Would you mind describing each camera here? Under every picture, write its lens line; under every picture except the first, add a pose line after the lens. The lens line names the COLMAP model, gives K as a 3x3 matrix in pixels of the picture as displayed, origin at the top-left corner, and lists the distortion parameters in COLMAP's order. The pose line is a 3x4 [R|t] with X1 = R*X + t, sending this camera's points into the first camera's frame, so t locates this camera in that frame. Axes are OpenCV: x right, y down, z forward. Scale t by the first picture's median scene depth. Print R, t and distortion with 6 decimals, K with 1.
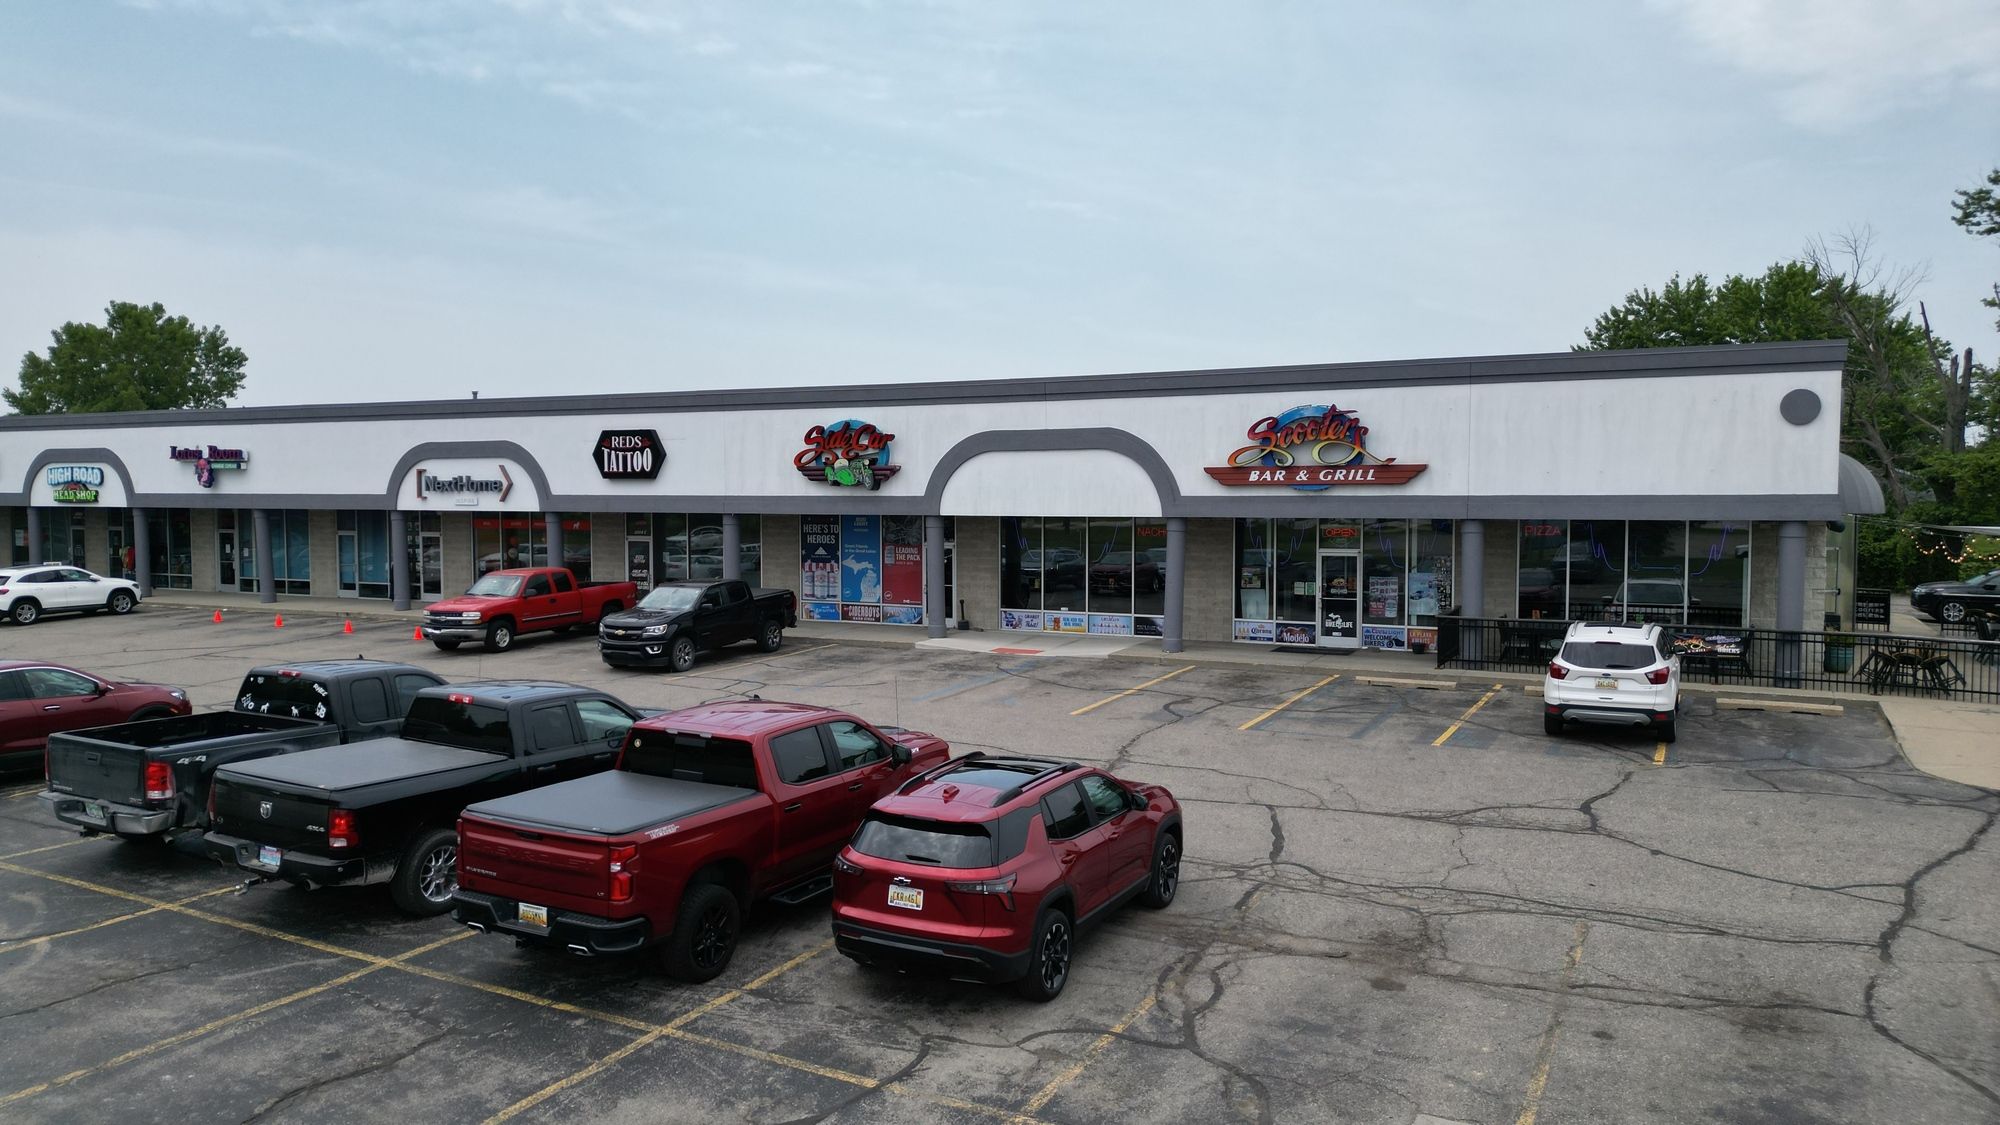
lens RADIAL K [[1391.5, 0, 998.2], [0, 1391.5, 561.1], [0, 0, 1]] dist [0.084137, -0.085623]
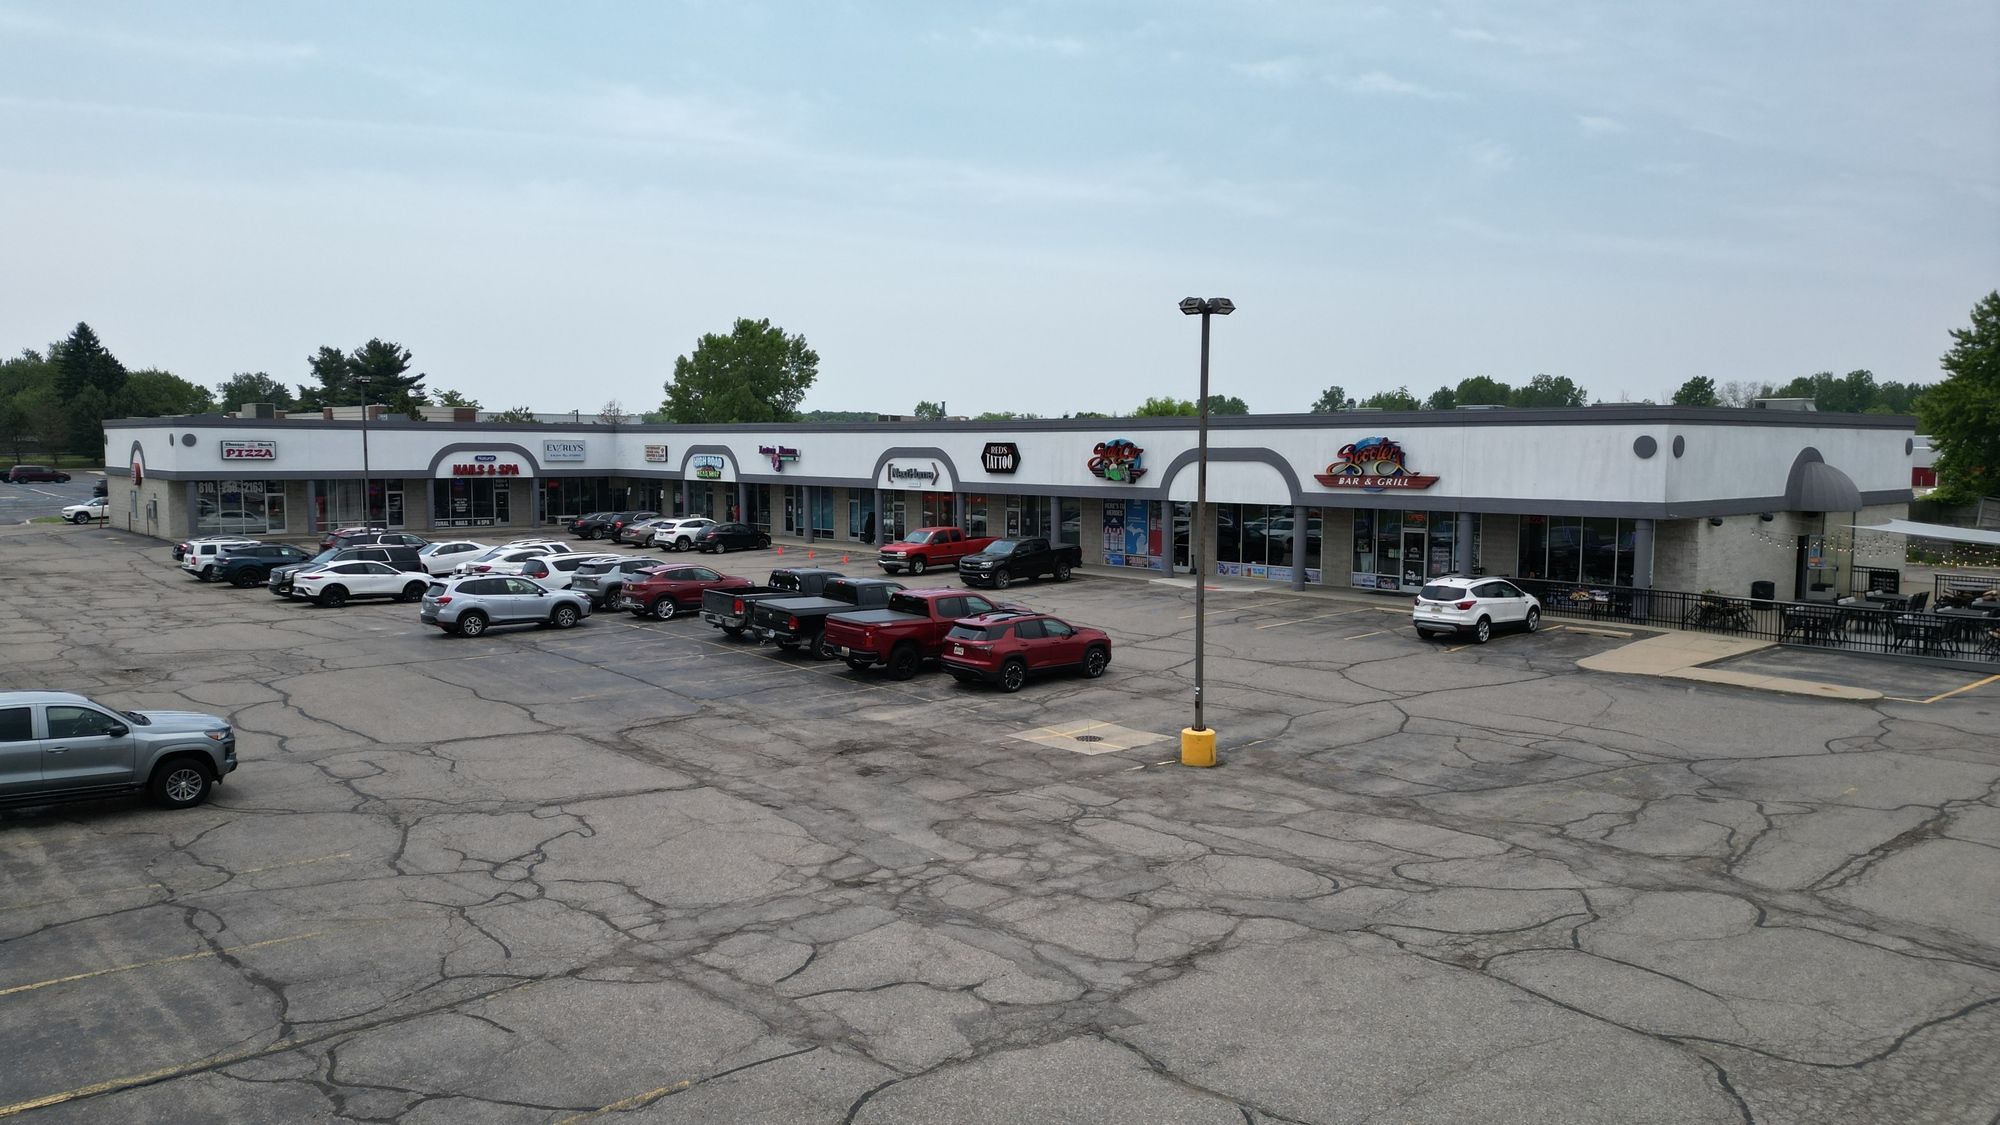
lens RADIAL K [[1391.5, 0, 998.2], [0, 1391.5, 561.1], [0, 0, 1]] dist [0.084137, -0.085623]
pose [[0.932719, 0.033823, -0.359014, 0.385463], [-0.022752, 0.999128, 0.035018, -0.016709], [0.359886, -0.024493, 0.932675, -0.610055]]
